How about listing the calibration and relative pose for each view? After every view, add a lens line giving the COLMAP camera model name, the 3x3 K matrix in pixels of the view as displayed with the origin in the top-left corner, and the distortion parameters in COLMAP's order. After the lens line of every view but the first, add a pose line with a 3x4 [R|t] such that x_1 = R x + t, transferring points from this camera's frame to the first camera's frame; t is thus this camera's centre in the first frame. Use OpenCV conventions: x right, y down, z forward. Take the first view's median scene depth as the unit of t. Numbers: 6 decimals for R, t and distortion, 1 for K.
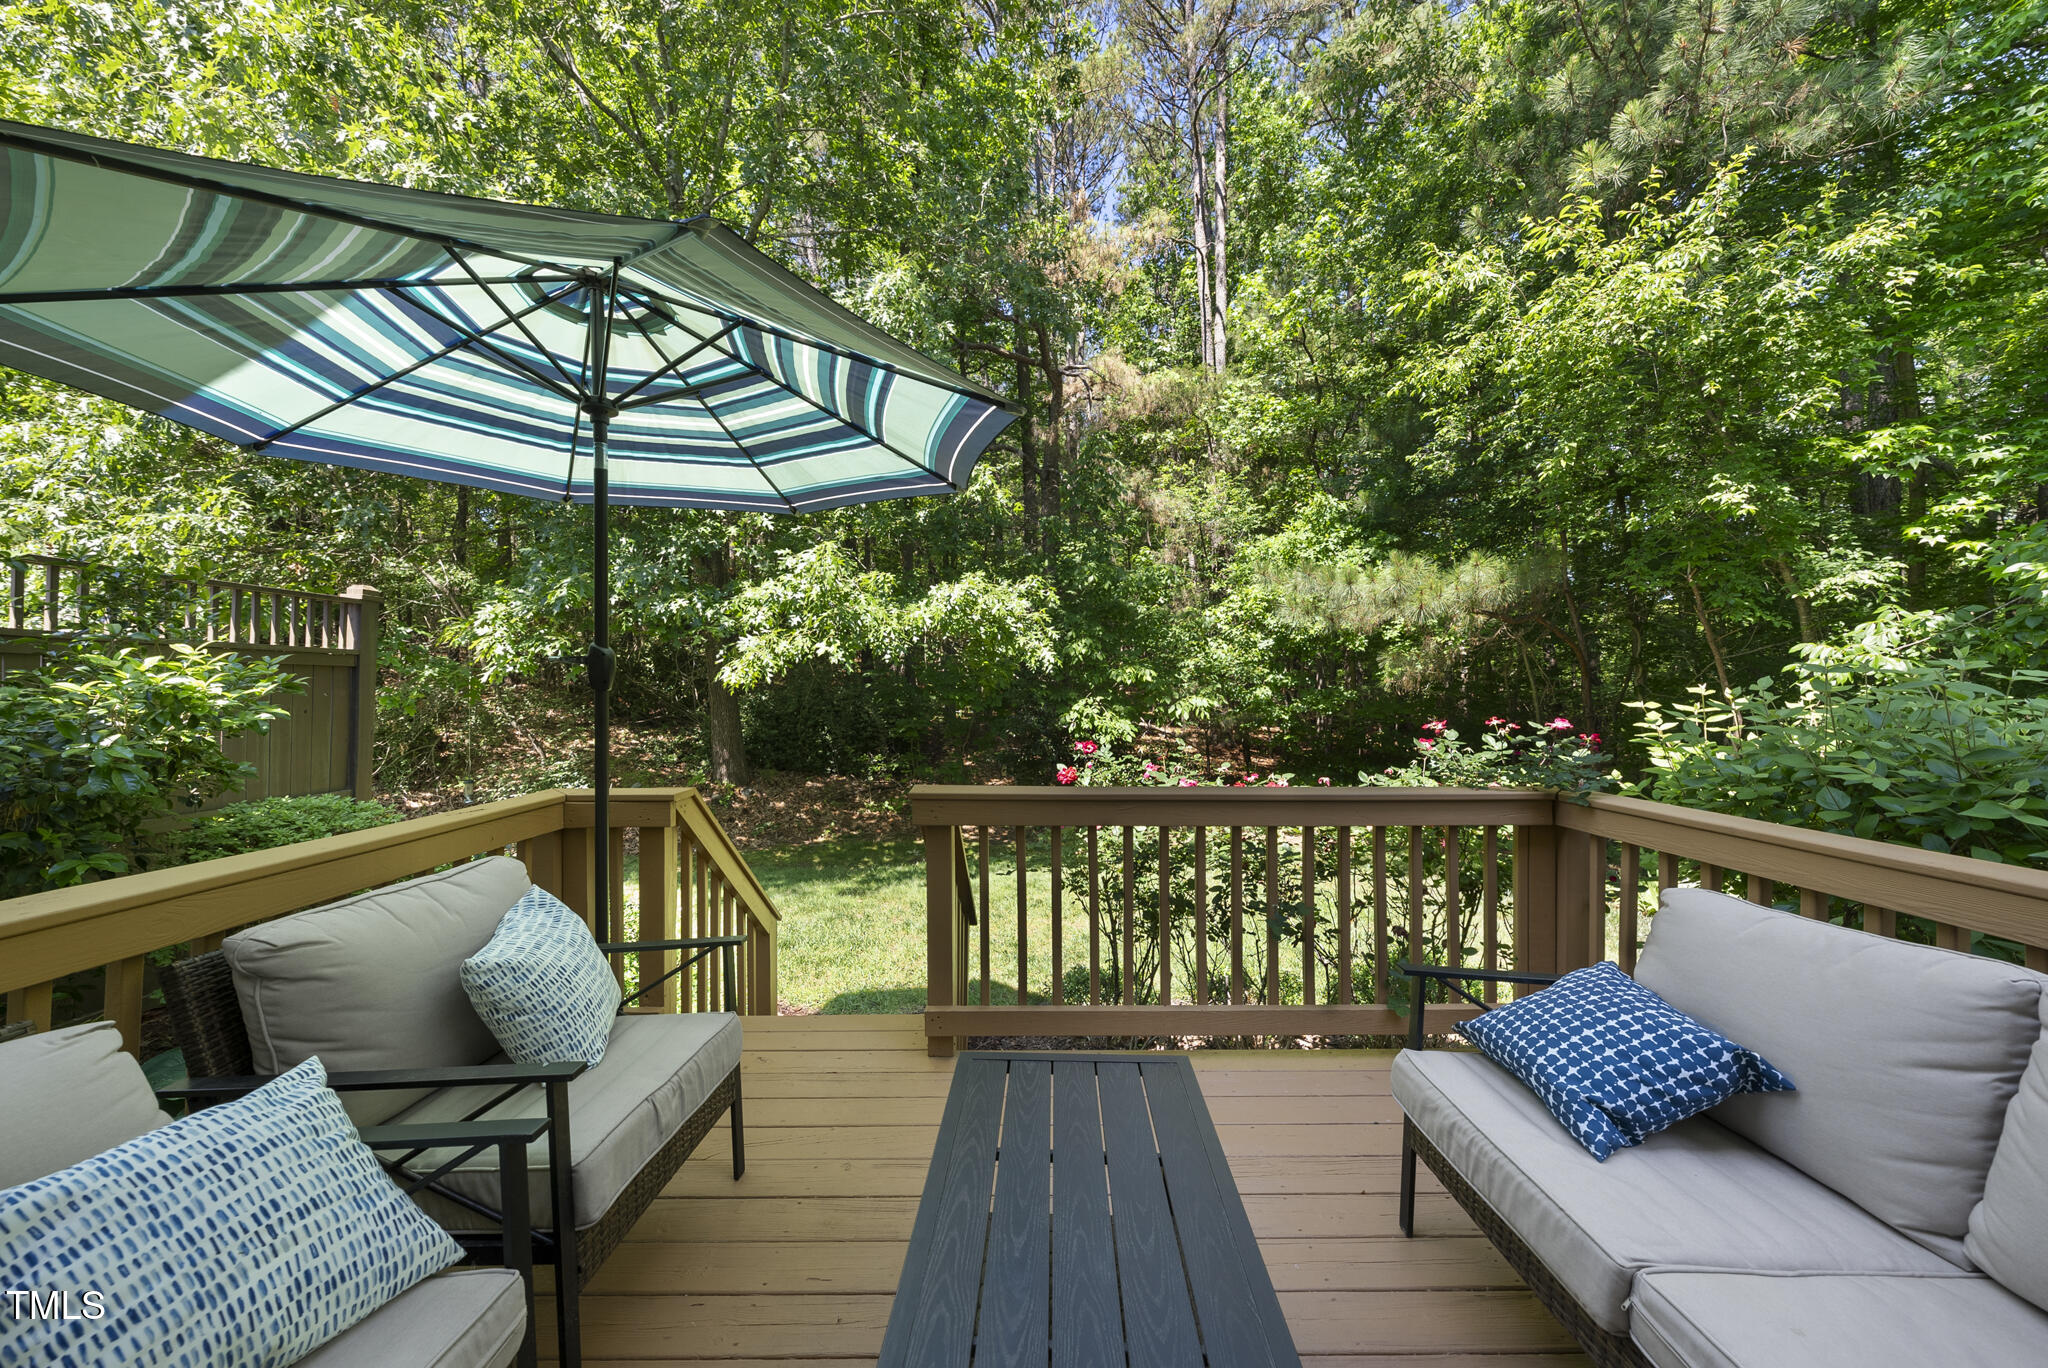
lens RADIAL K [[706.6, 0, 1019.7], [0, 706.6, 683.6], [0, 0, 1]] dist [-0.001244, 0.000331]
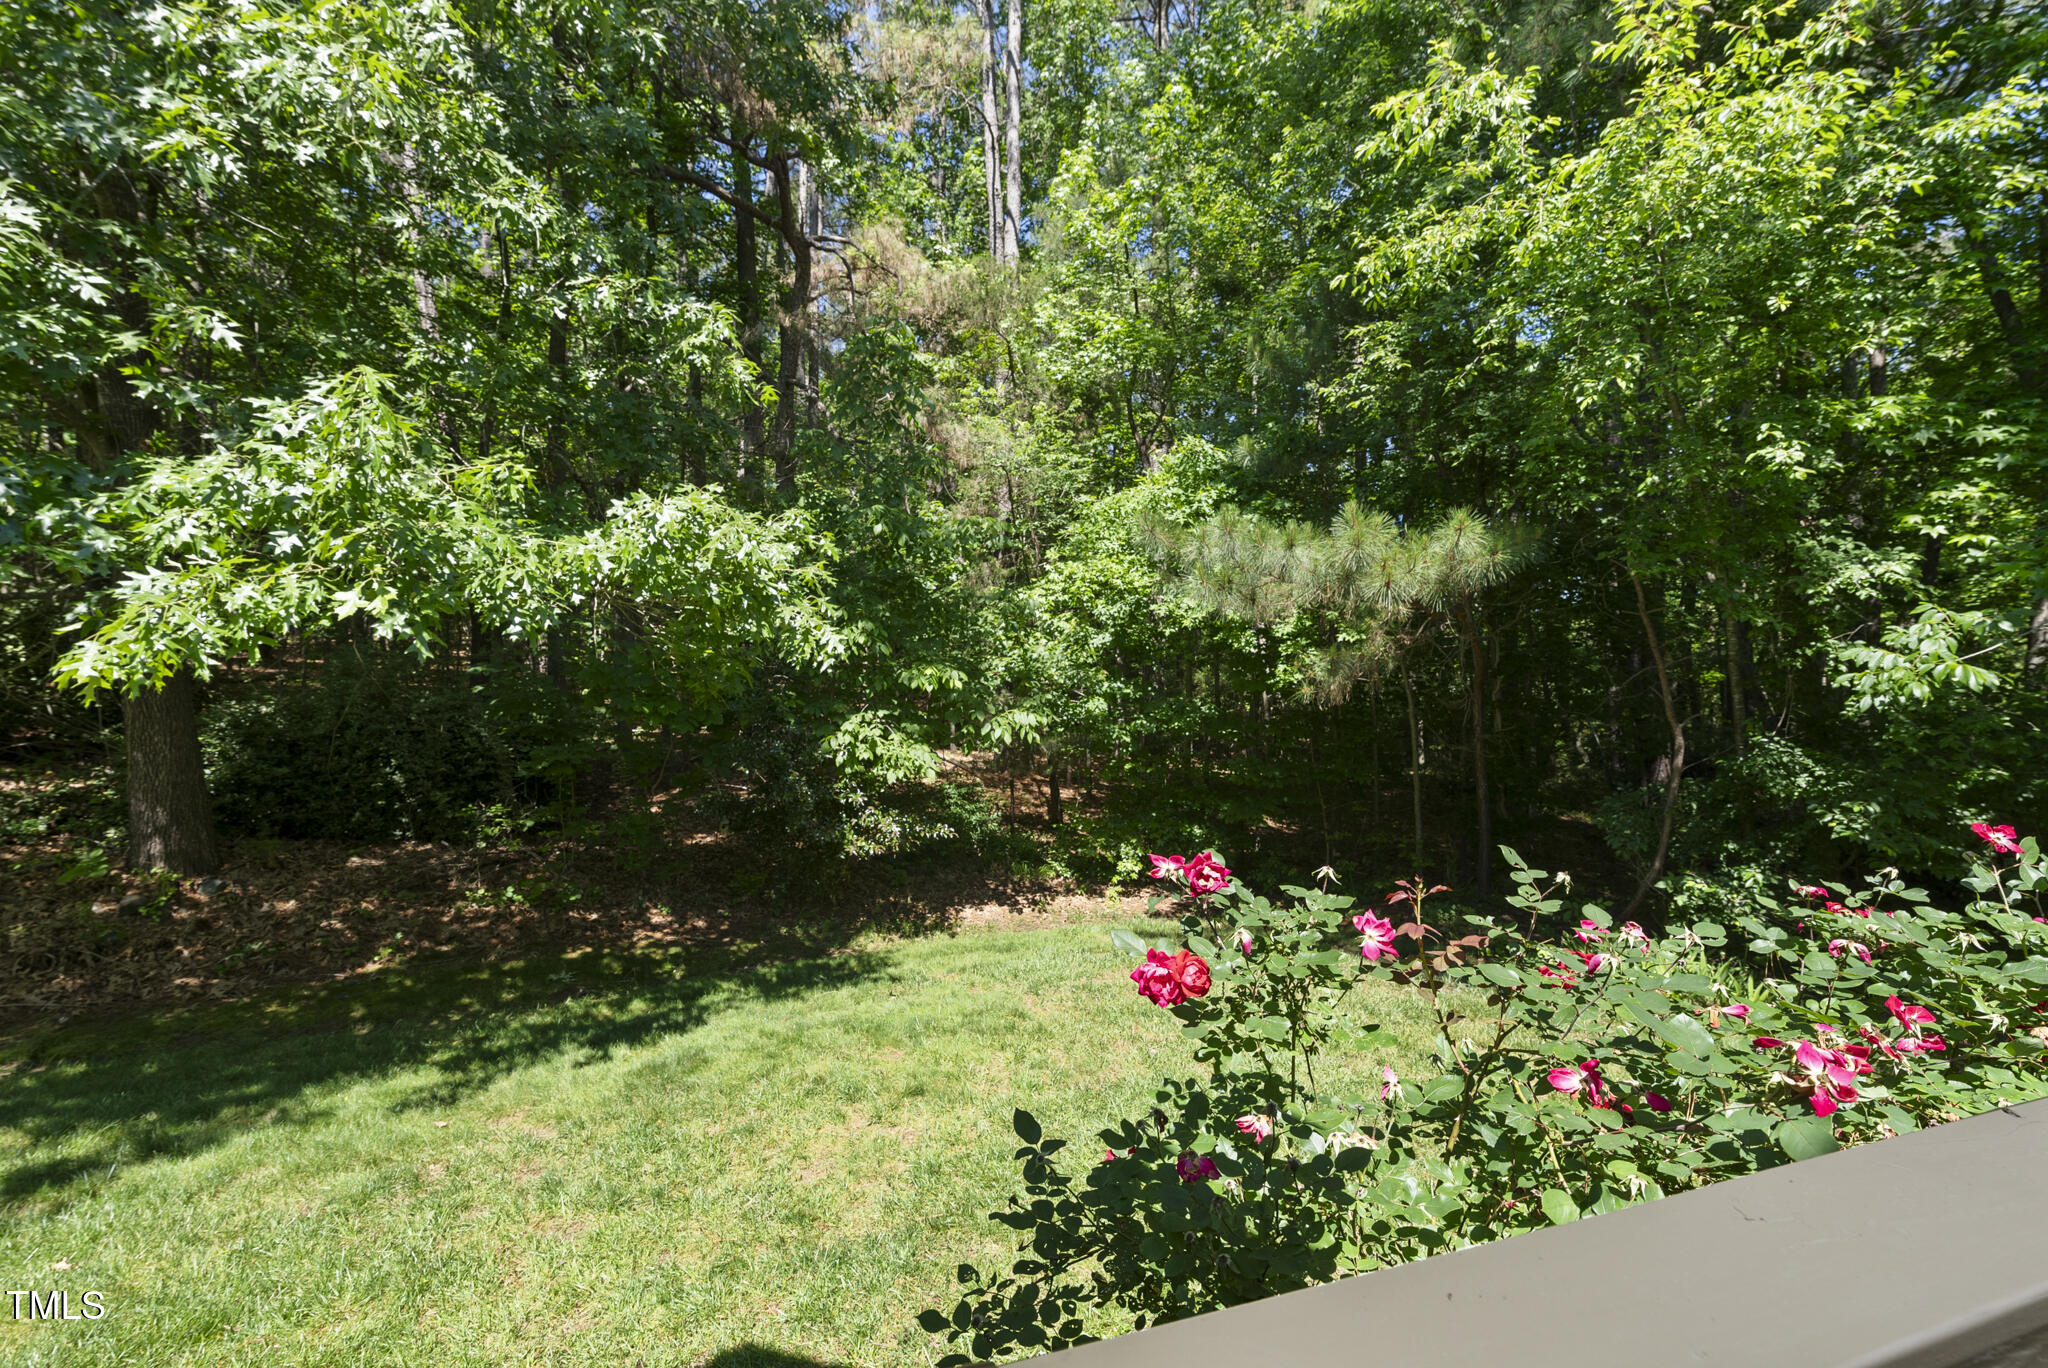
lens RADIAL K [[866.1, 0, 1028.7], [0, 866.1, 684.7], [0, 0, 1]] dist [0.007242, -0.000953]
pose [[0.940443, 0.014839, 0.339628, -0.053986], [-0.011791, 0.999870, -0.011037, 0.002803], [-0.339747, 0.006375, 0.940495, 0.300592]]
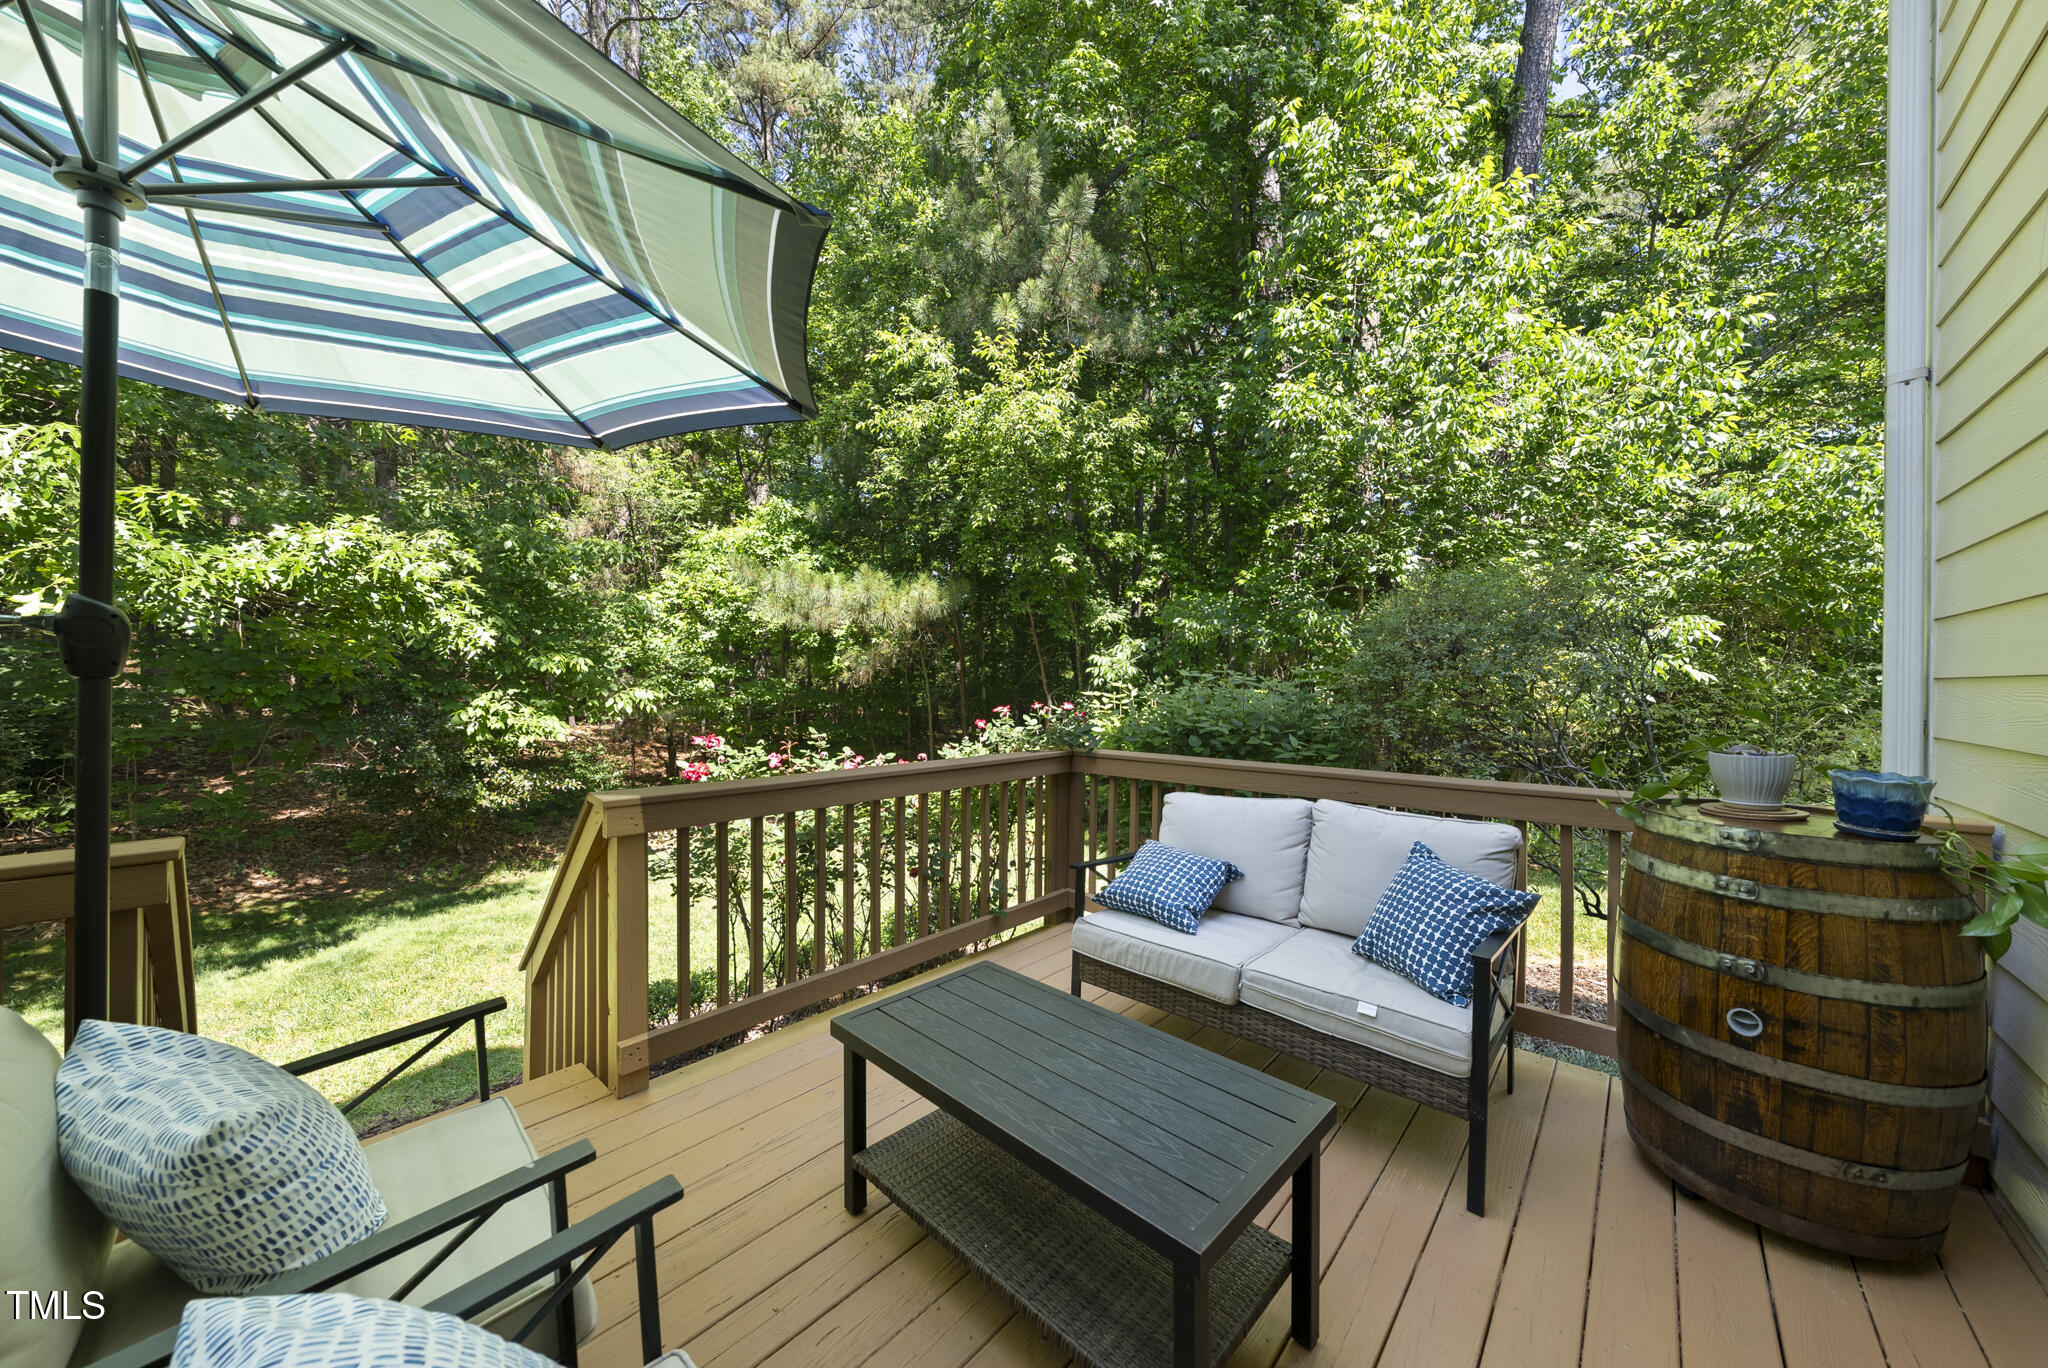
lens RADIAL K [[706.6, 0, 1030.3], [0, 706.6, 683.5], [0, 0, 1]] dist [-0.001244, 0.000331]
pose [[0.665460, 0.003908, 0.746423, -0.155298], [-0.012001, 0.999913, 0.005465, 0.000375], [-0.746337, -0.012594, 0.665449, 0.015143]]
